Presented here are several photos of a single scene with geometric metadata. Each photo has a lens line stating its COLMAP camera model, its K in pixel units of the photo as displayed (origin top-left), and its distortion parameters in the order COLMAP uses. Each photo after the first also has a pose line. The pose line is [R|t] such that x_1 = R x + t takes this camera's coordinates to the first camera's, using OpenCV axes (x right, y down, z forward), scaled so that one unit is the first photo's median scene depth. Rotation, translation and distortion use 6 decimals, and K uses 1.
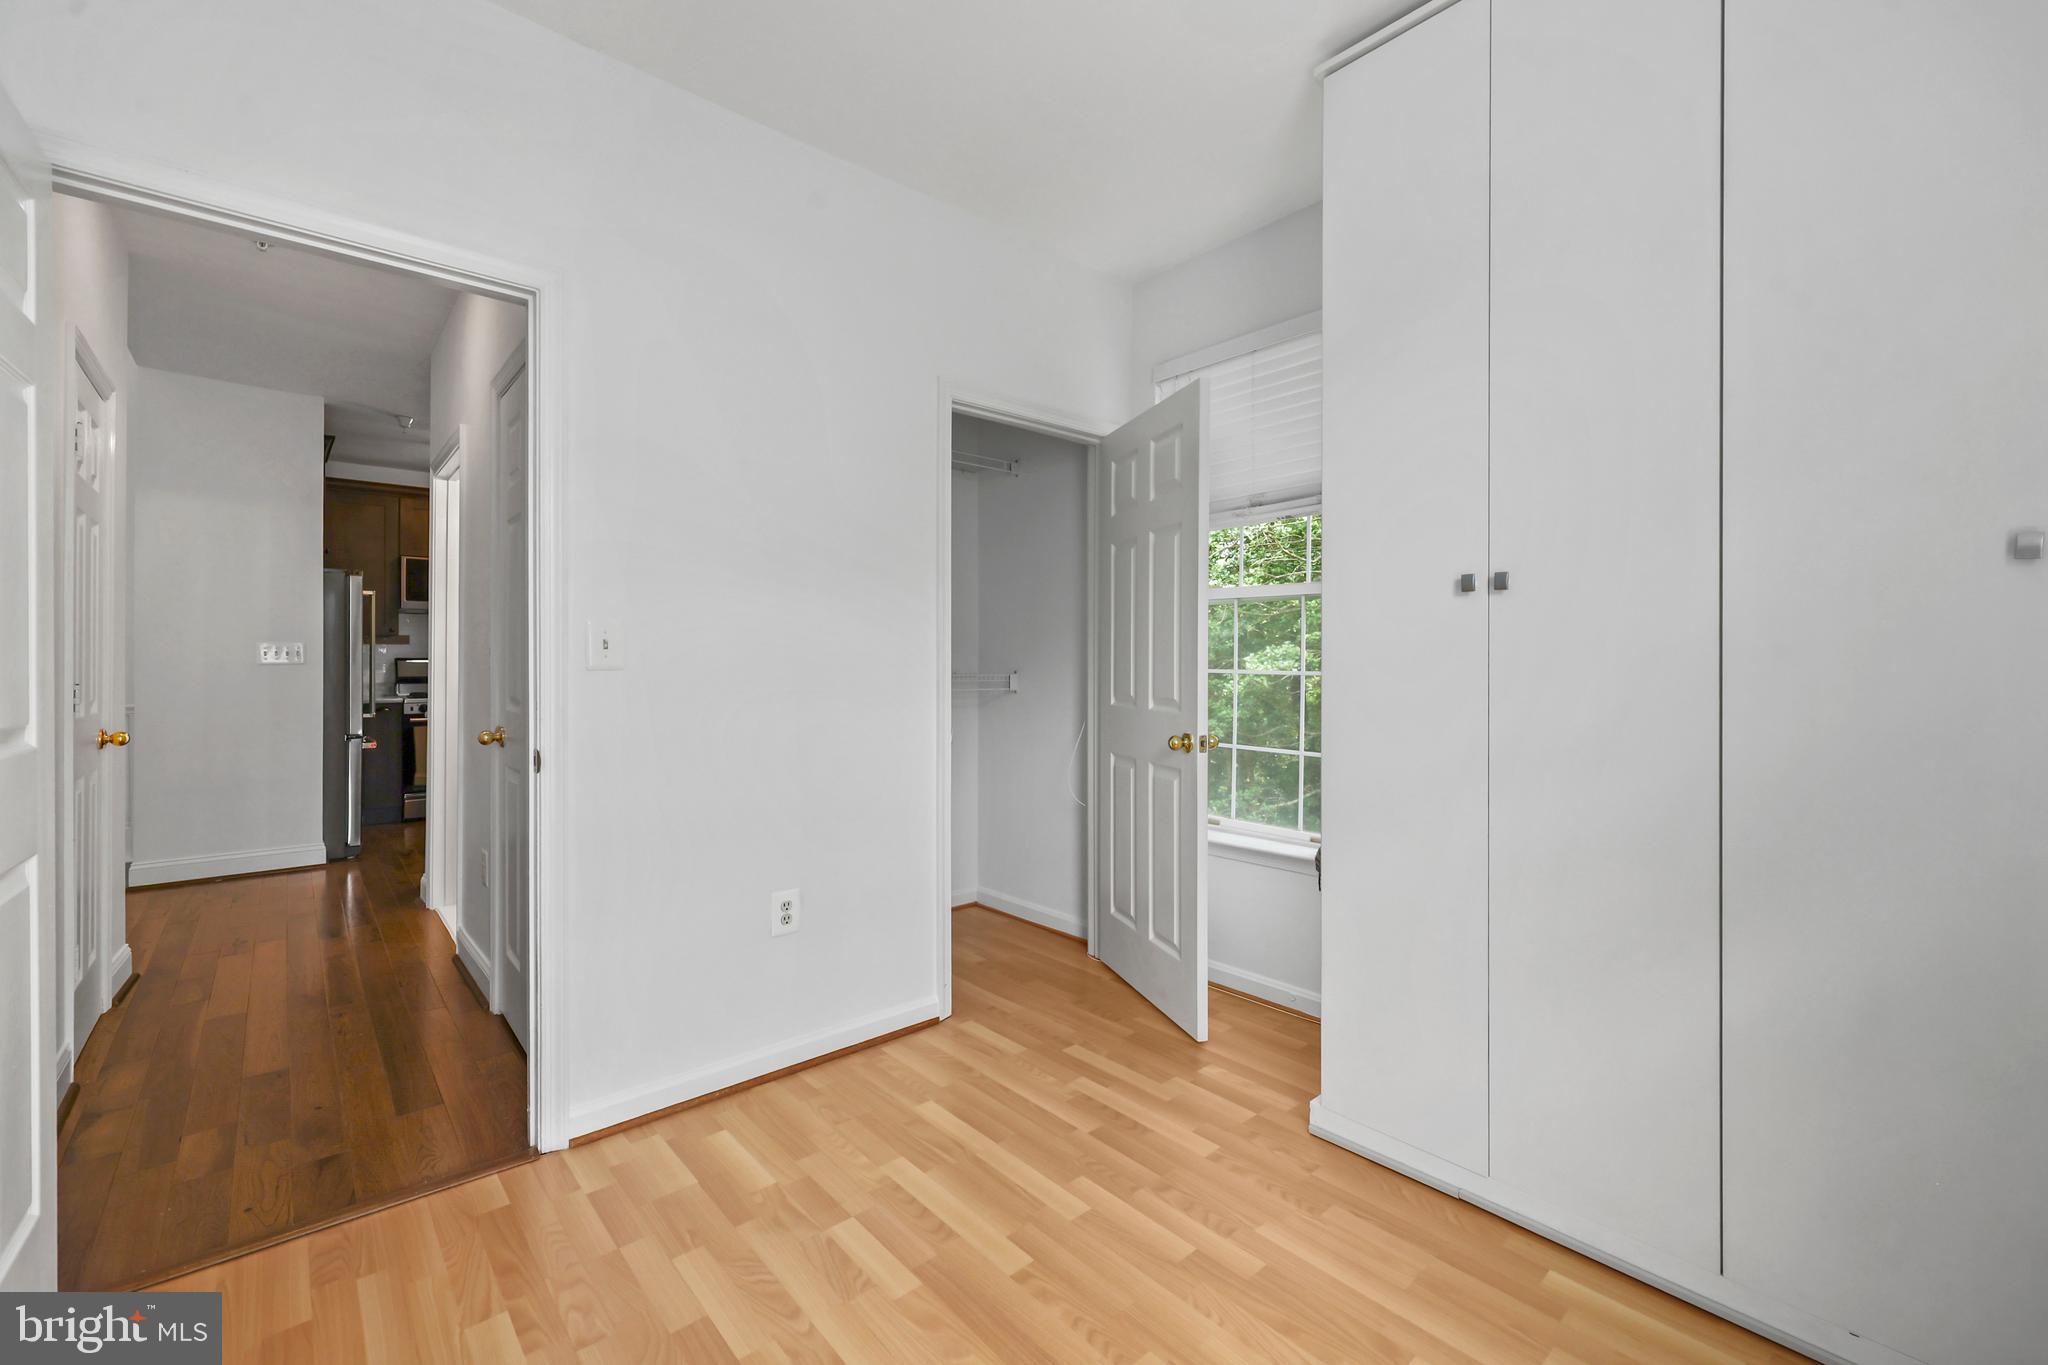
lens RADIAL K [[857.0, 0, 1031.8], [0, 857.0, 666.4], [0, 0, 1]] dist [0.000806, 0.000071]
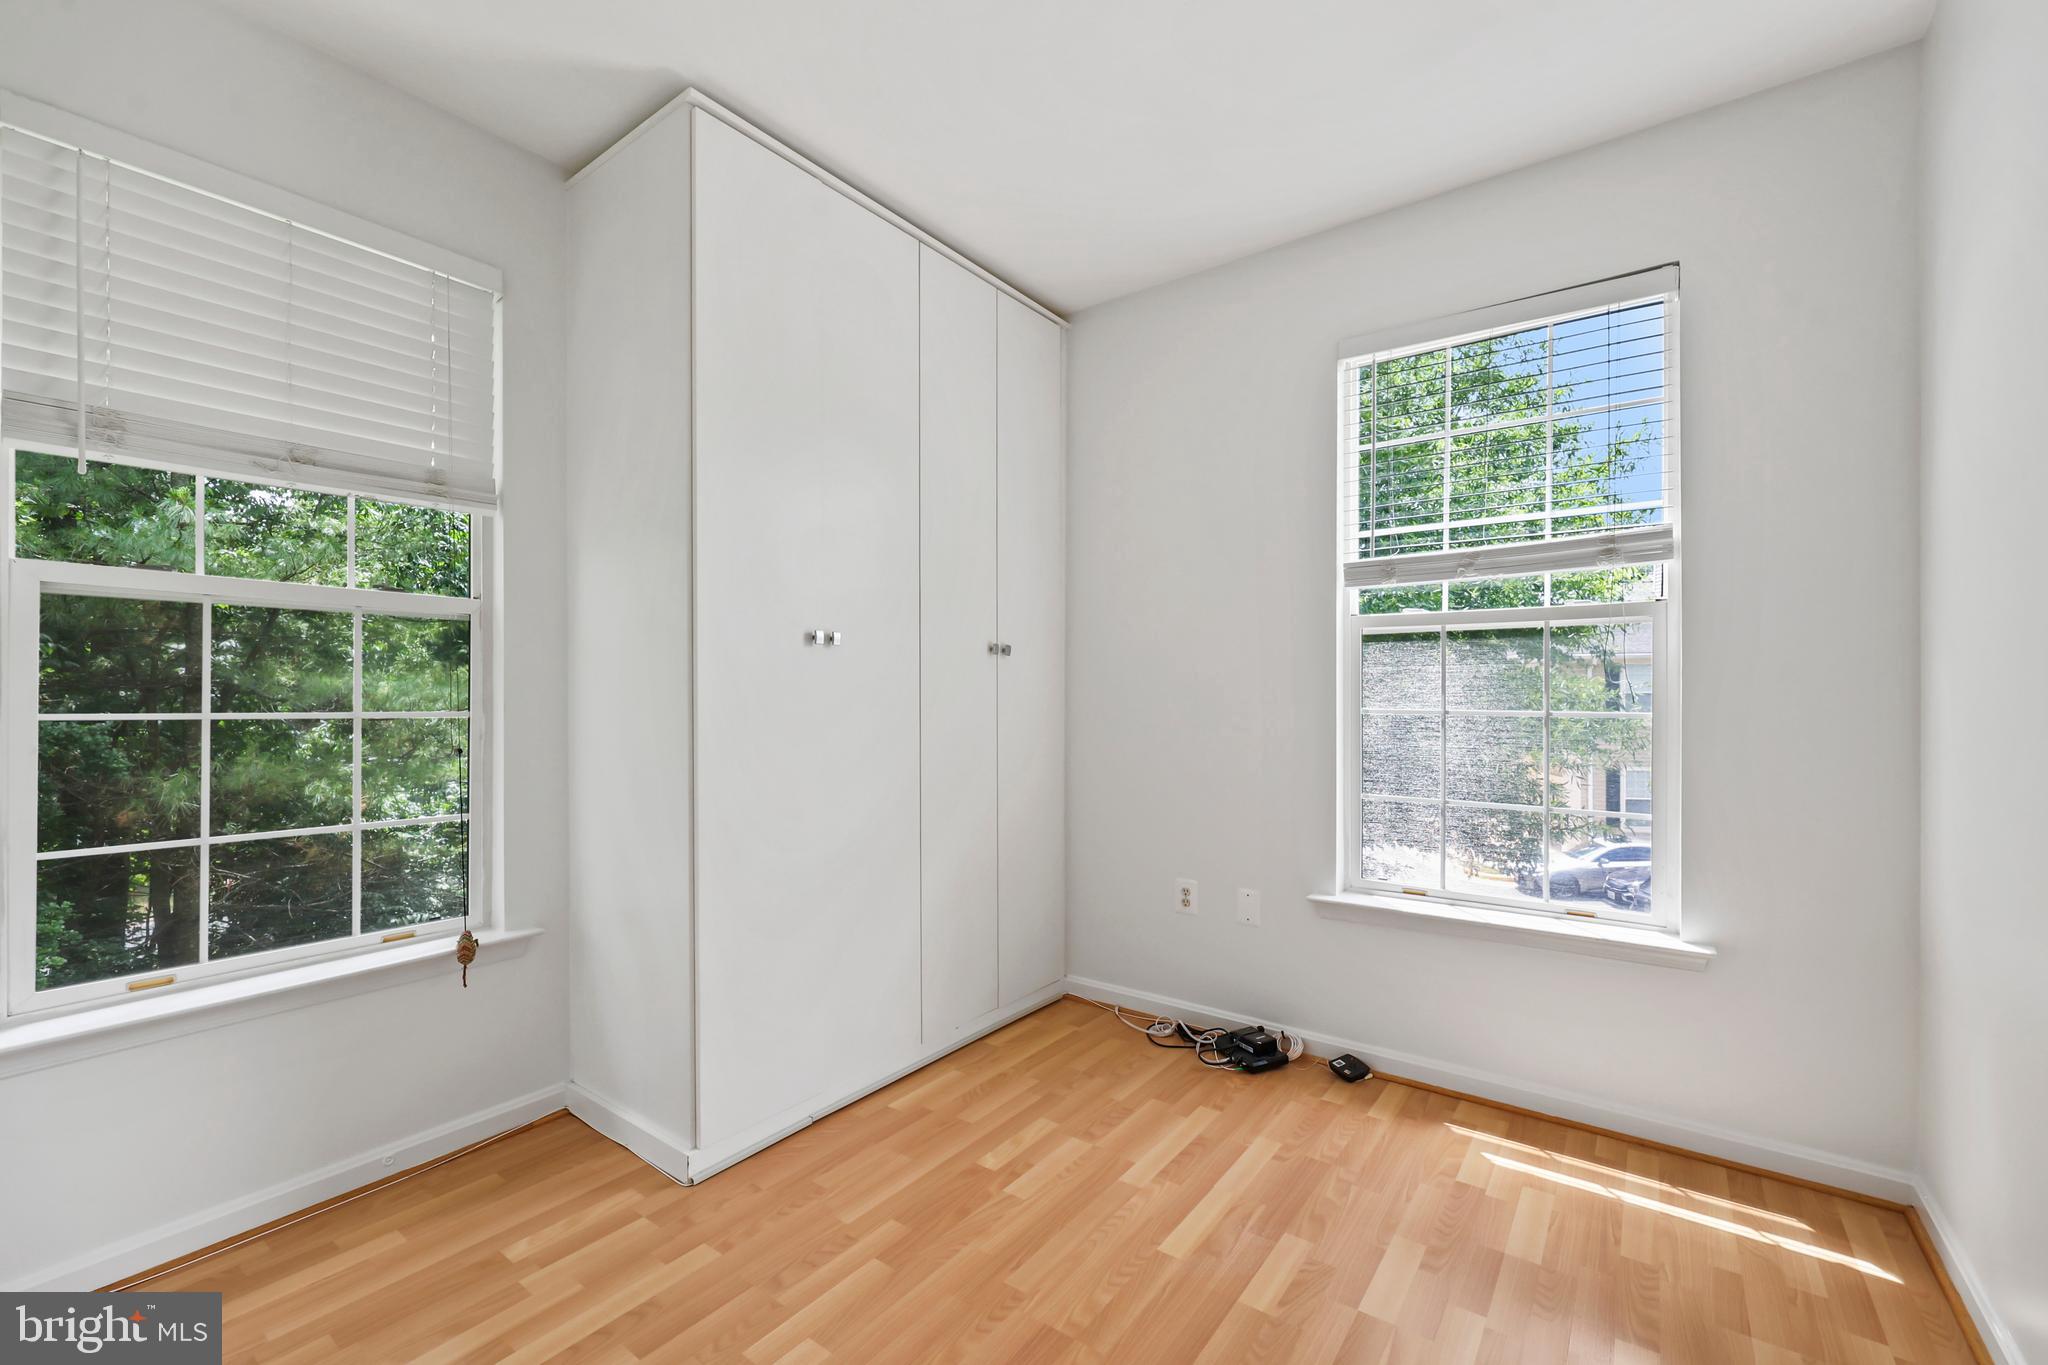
lens RADIAL K [[857.0, 0, 1031.3], [0, 857.0, 693.6], [0, 0, 1]] dist [0.000806, 0.000071]
pose [[-0.217366, 0.003013, 0.976086, -0.793962], [0.006620, 0.999977, -0.001612, -0.008627], [-0.976068, 0.006111, -0.217381, 0.938157]]
